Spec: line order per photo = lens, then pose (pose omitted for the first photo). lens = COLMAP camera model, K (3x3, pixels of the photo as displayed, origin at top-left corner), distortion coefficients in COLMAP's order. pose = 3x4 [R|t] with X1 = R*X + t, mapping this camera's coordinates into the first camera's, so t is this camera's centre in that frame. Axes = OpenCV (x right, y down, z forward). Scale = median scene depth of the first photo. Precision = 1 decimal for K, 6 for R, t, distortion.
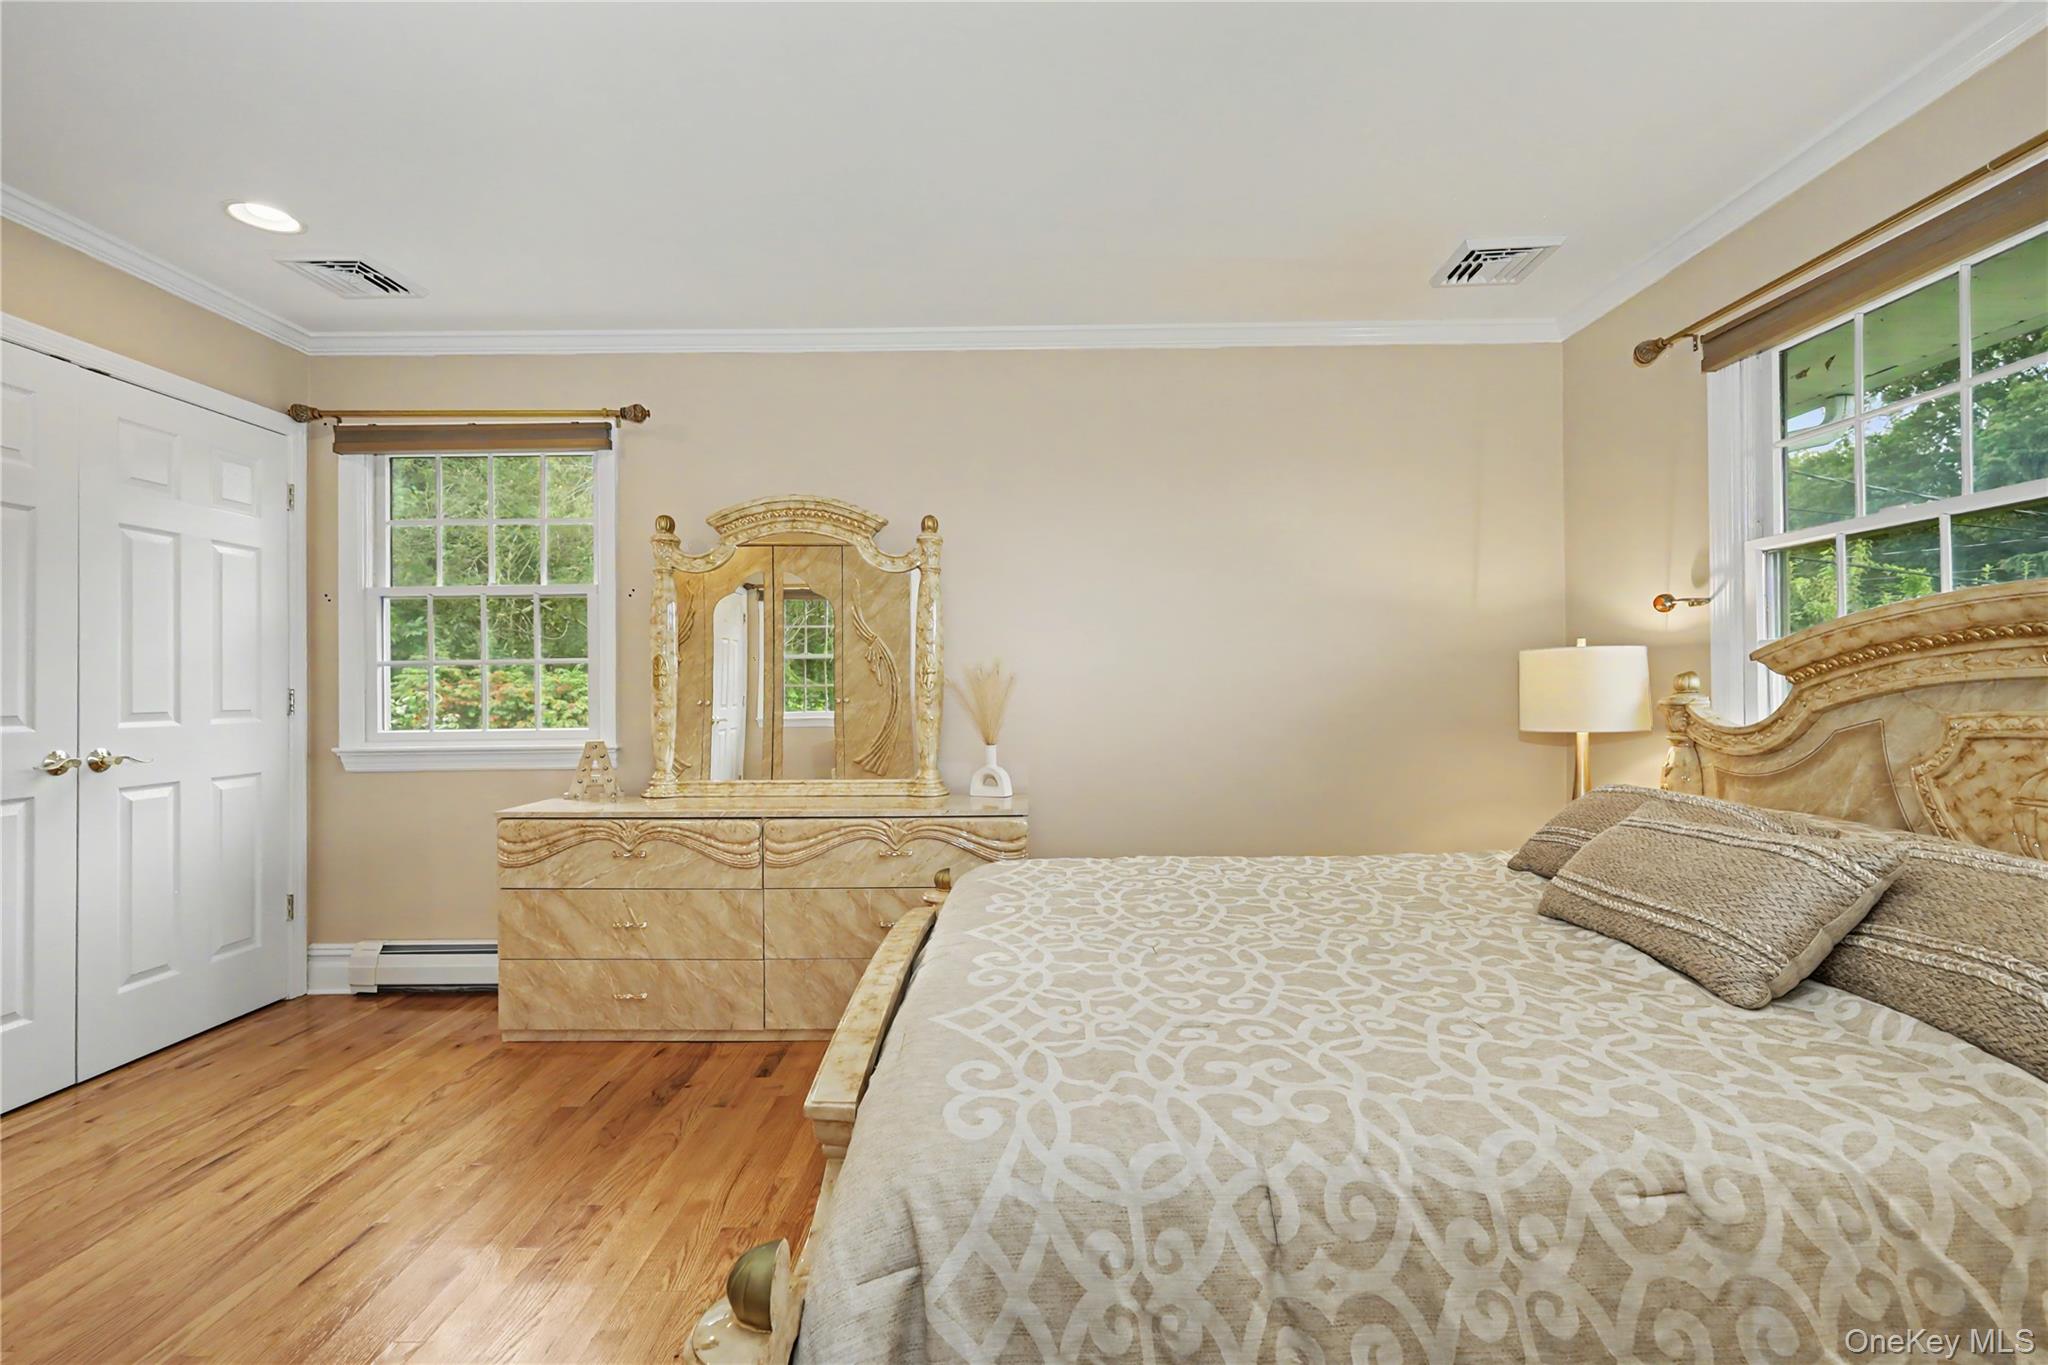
lens RADIAL K [[902.7, 0, 1028.9], [0, 902.7, 686.1], [0, 0, 1]] dist [0.002763, -0.000176]
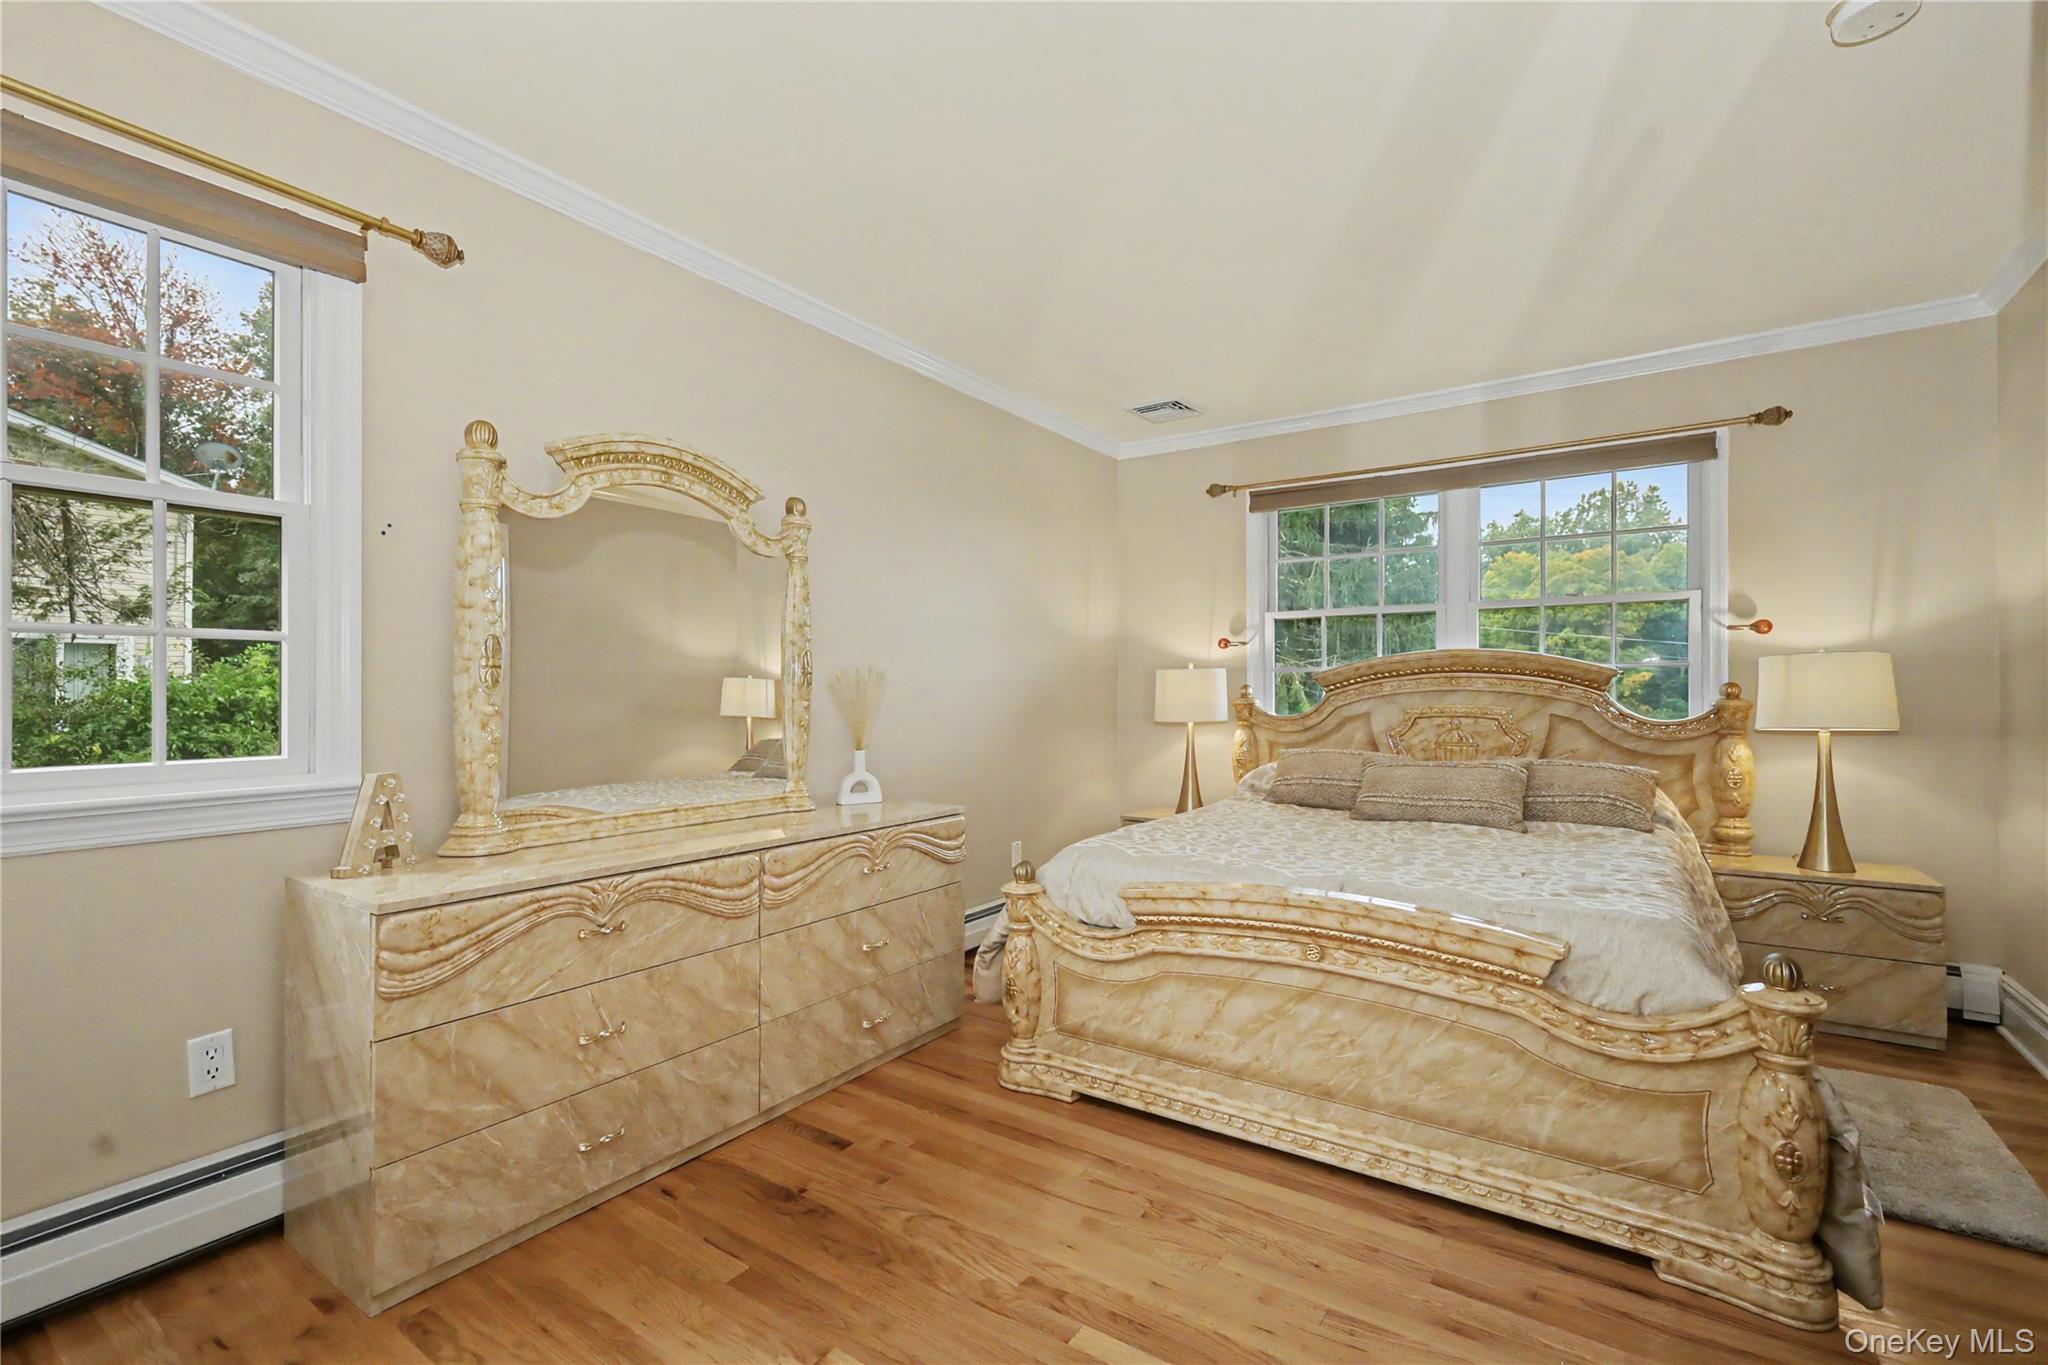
lens RADIAL K [[902.7, 0, 1028.9], [0, 902.7, 686.1], [0, 0, 1]] dist [0.002763, -0.000176]
pose [[0.555165, 0.013005, 0.831638, -0.833400], [-0.007679, 0.999915, -0.010510, 0.006976], [-0.831705, -0.000551, 0.555218, 0.354293]]
